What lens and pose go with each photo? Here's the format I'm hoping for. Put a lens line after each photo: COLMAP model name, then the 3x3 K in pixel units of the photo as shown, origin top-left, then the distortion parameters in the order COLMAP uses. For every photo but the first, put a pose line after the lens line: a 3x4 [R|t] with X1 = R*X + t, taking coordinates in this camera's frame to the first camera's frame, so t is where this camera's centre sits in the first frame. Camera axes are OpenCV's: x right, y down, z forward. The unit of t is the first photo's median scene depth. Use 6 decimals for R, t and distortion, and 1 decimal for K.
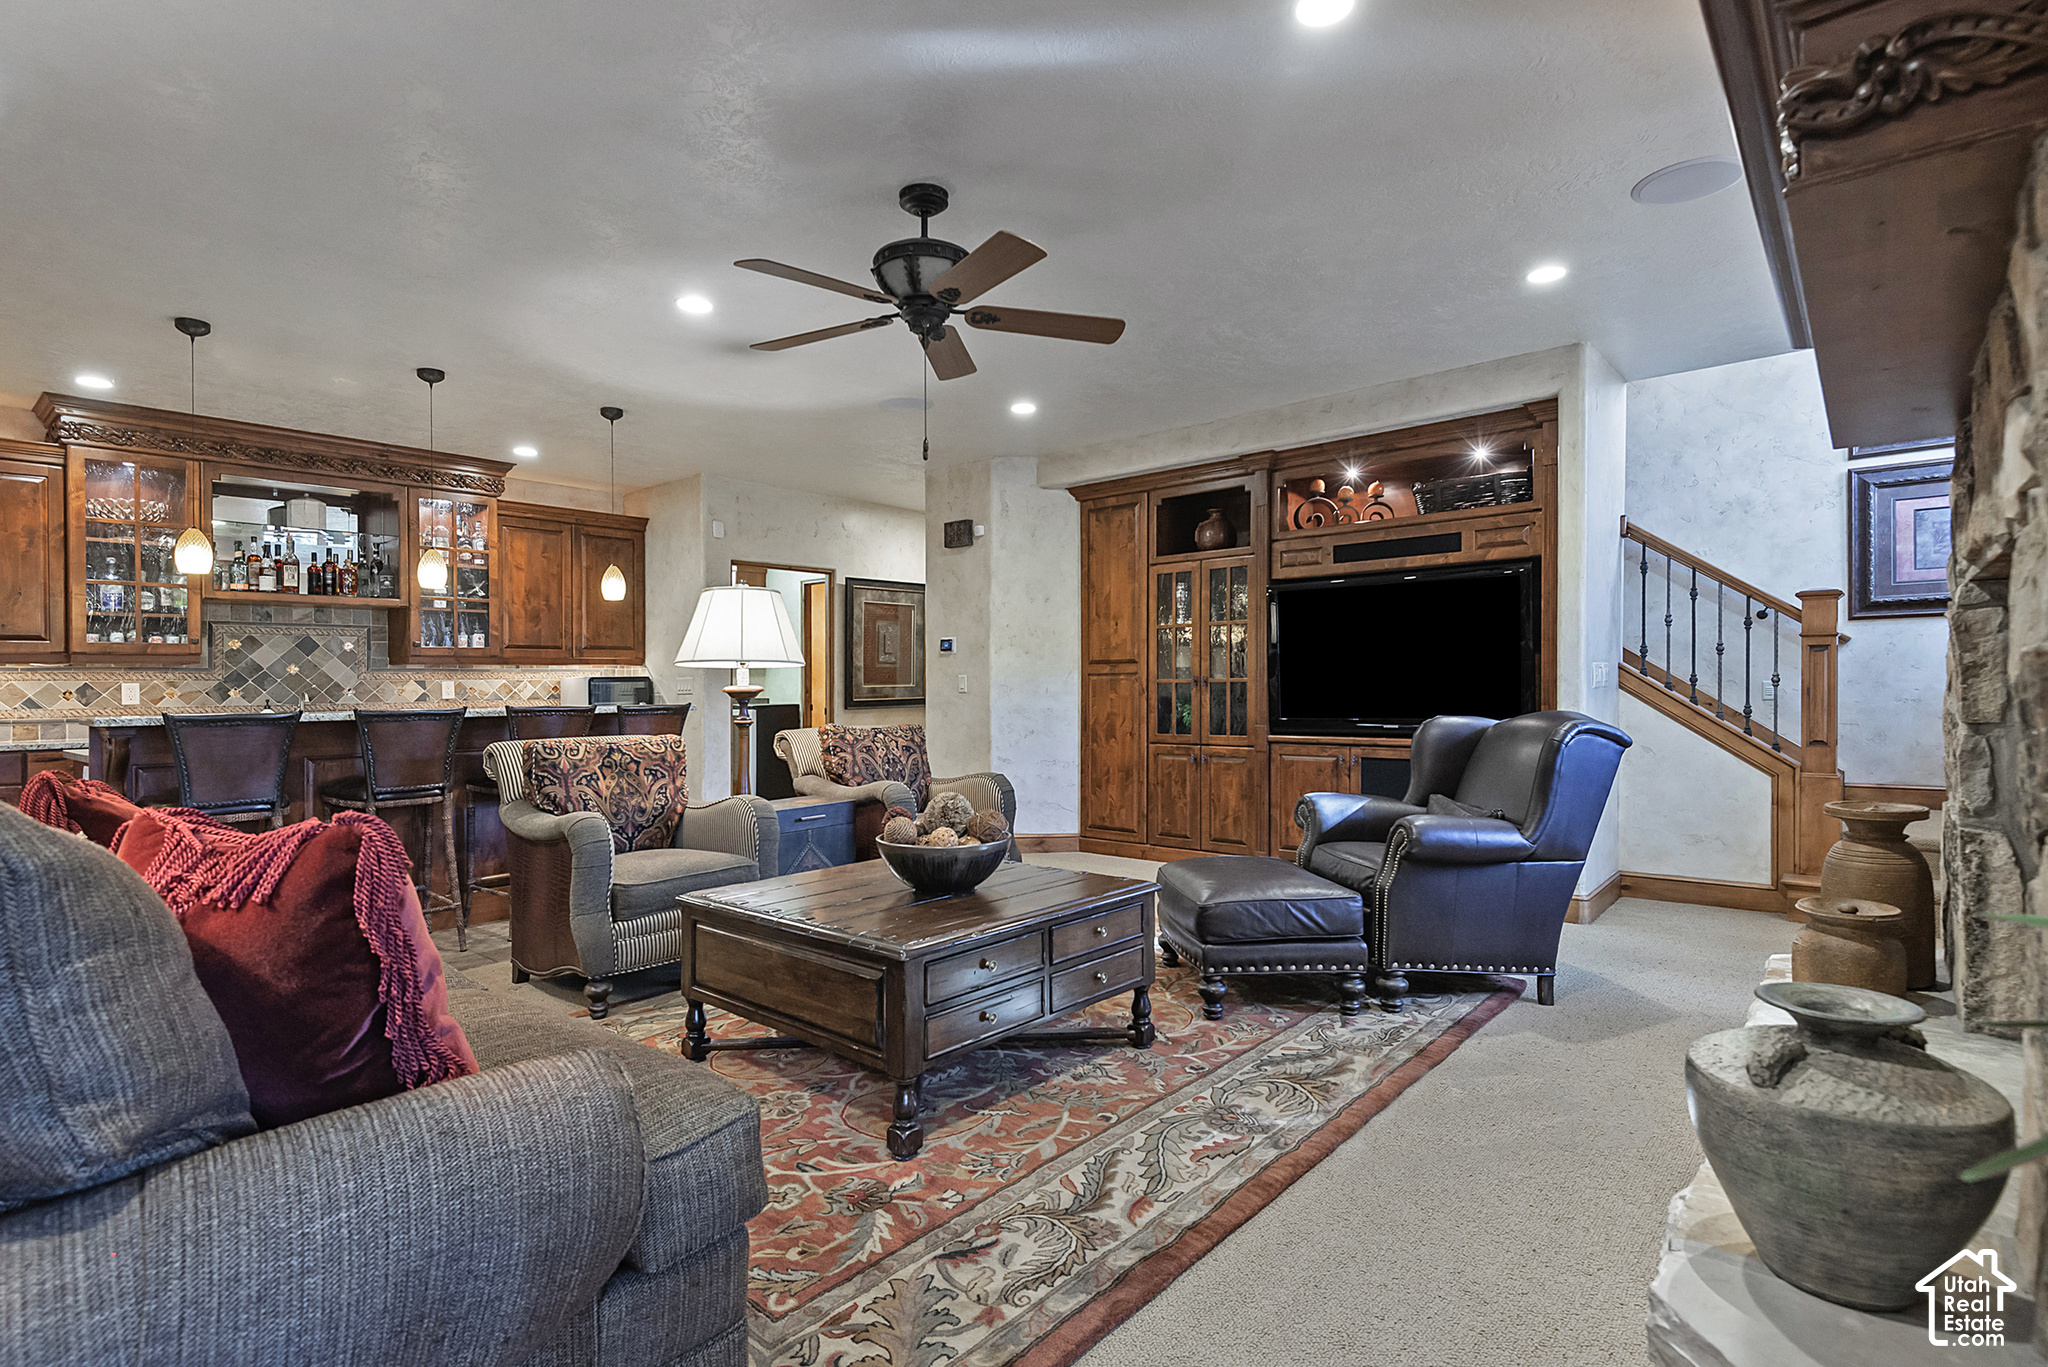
lens RADIAL K [[982.3, 0, 1024.0], [0, 982.3, 683.5], [0, 0, 1]] dist [0.057428, -0.028892]
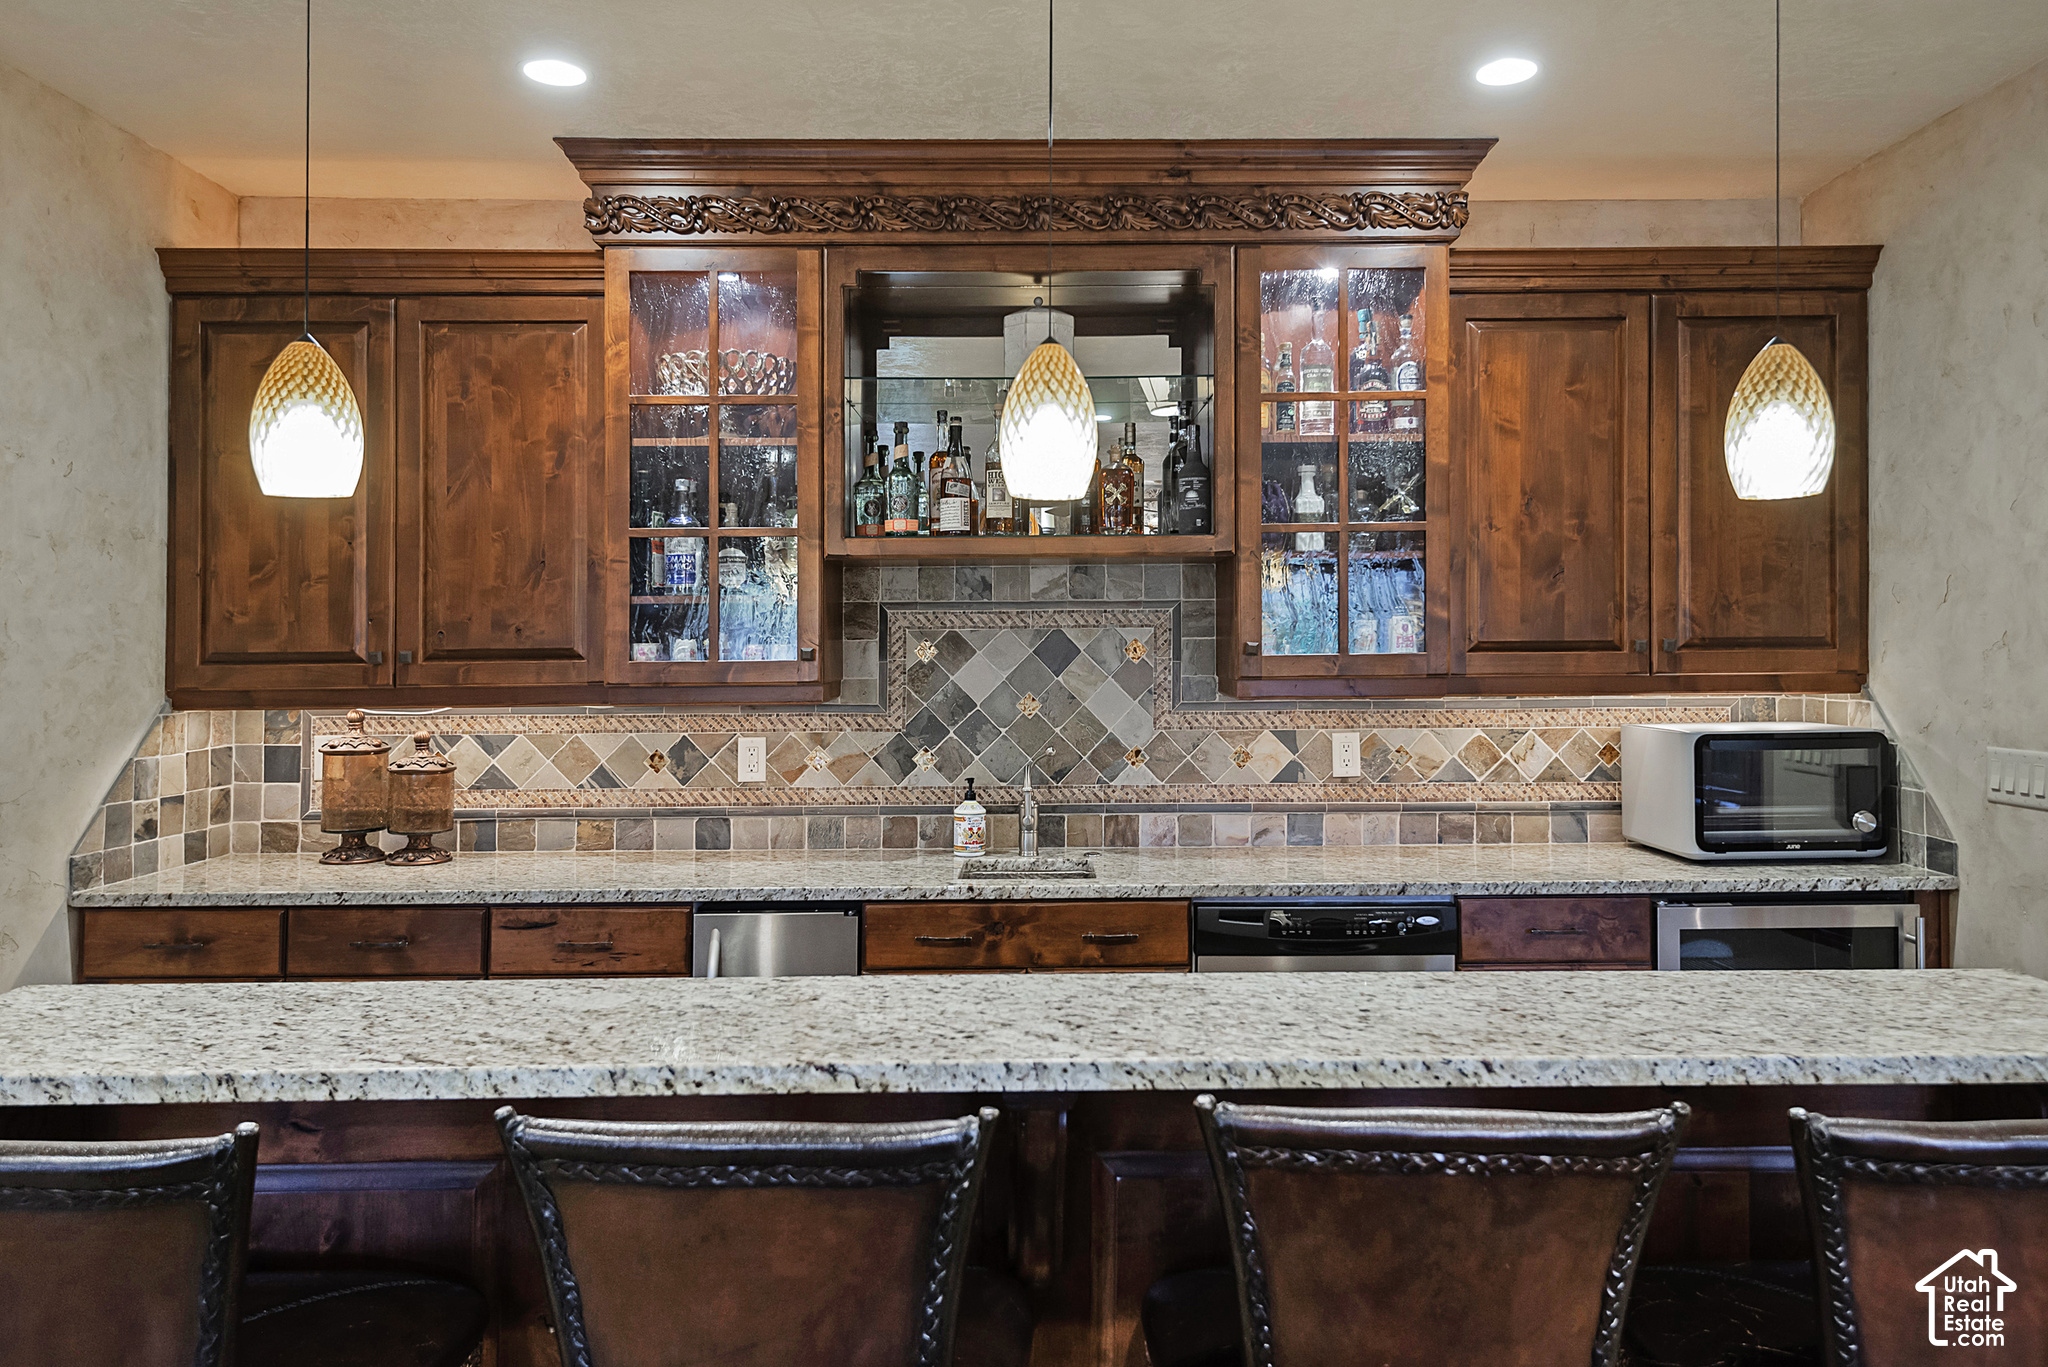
lens RADIAL K [[1437.3, 0, 1048.3], [0, 1437.3, 615.6], [0, 0, 1]] dist [0.014631, 0.000589]
pose [[0.659047, -0.002991, -0.752096, -0.228536], [-0.004411, 0.999960, -0.007842, -0.044841], [0.752089, 0.008486, 0.659007, 0.543277]]
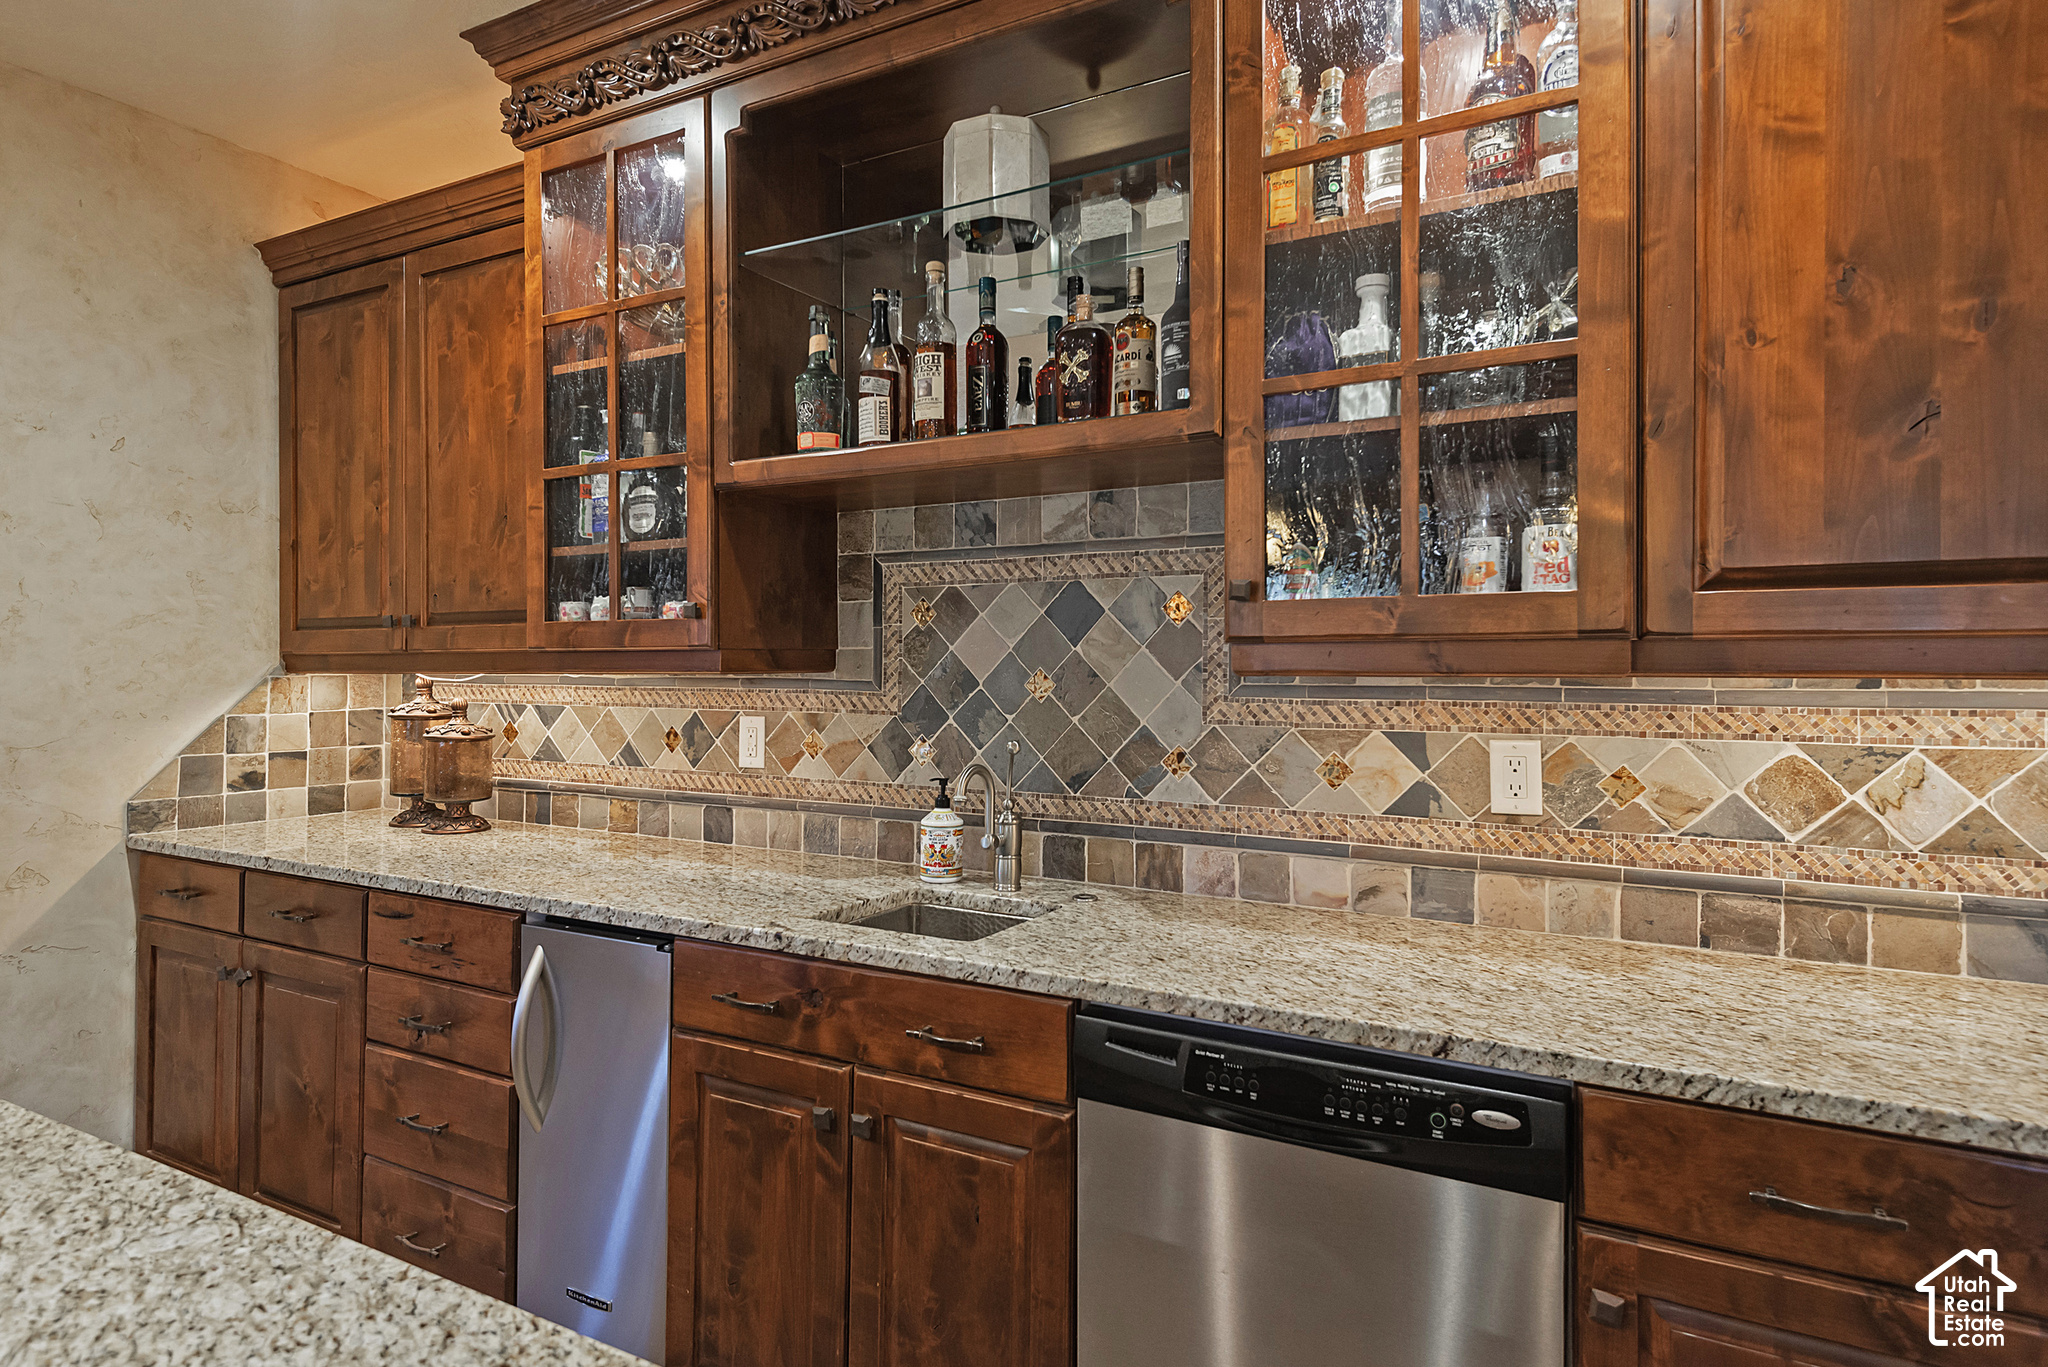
lens RADIAL K [[1131.2, 0, 1018.2], [0, 1131.2, 652.0], [0, 0, 1]] dist [0.032644, -0.021655]
pose [[0.176426, 0.005960, -0.984296, -0.338950], [-0.003327, 0.999980, 0.005458, -0.024794], [0.984308, 0.002312, 0.176443, 0.853682]]
